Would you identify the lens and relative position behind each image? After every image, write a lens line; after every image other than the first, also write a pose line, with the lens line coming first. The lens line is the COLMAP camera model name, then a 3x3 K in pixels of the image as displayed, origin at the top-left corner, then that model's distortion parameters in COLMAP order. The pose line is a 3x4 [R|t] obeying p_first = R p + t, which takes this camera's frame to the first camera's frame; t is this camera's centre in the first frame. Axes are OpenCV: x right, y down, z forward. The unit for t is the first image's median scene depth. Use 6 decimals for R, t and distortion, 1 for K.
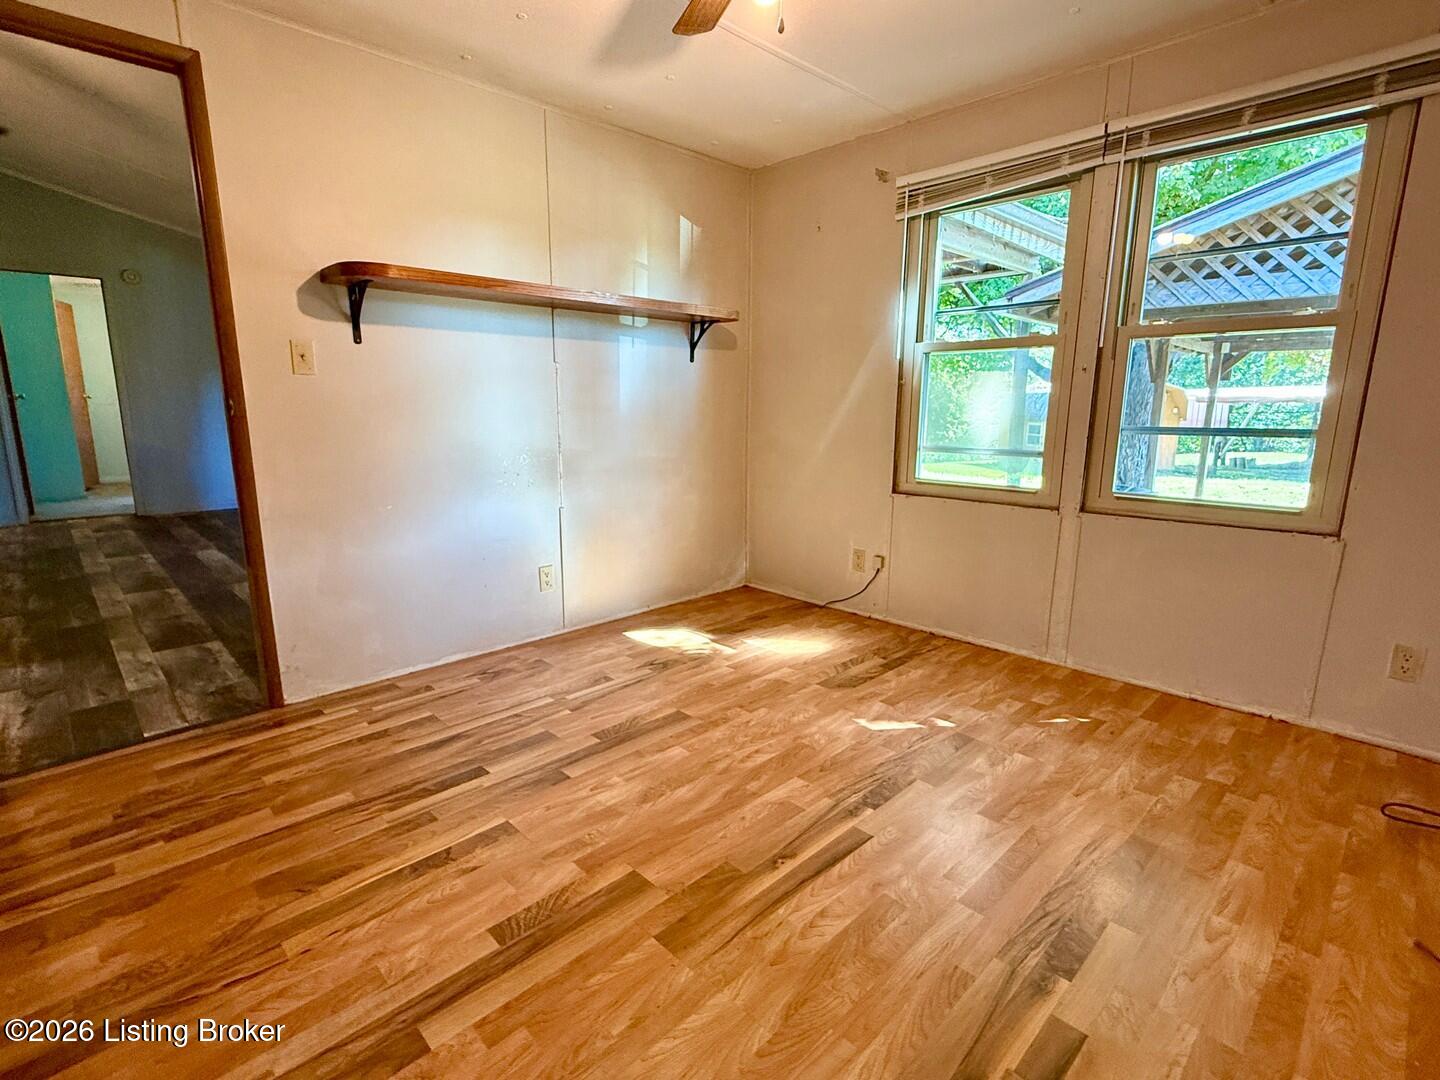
lens RADIAL K [[700.2, 0, 715.1], [0, 700.2, 537.8], [0, 0, 1]] dist [0.001822, -0.001104]
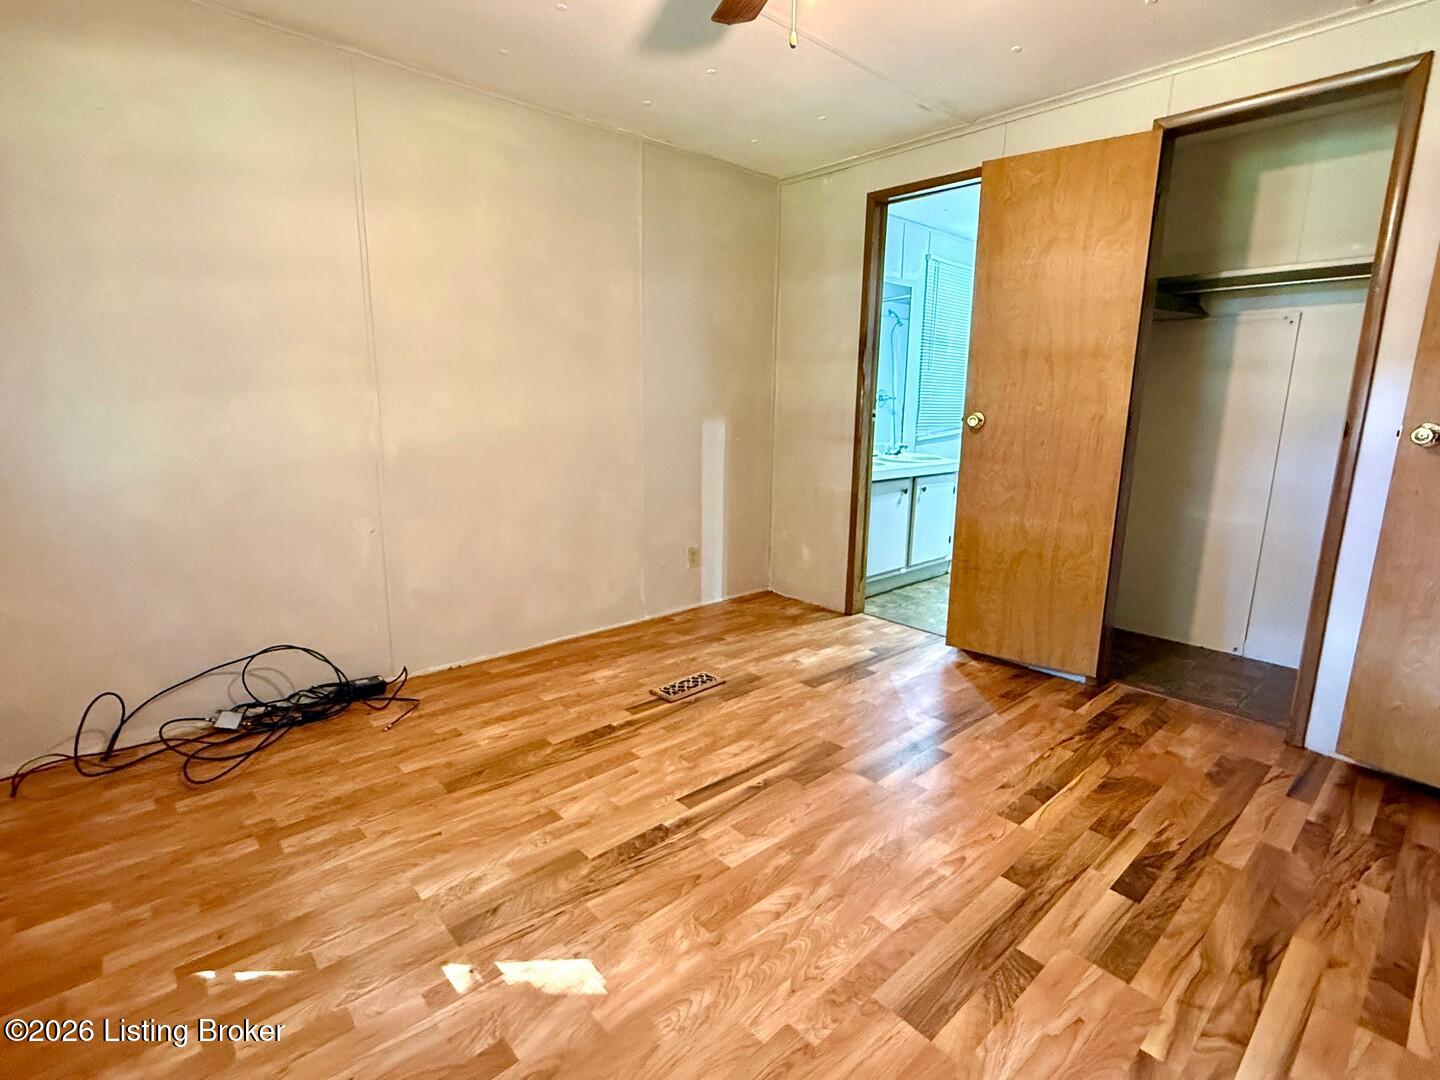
lens RADIAL K [[700.2, 0, 715.3], [0, 700.2, 540.7], [0, 0, 1]] dist [0.001822, -0.001104]
pose [[-0.999182, -0.022283, 0.033736, 0.122086], [-0.007299, 0.920120, 0.391569, -0.367254], [-0.039767, 0.391003, -0.919530, 1.706906]]
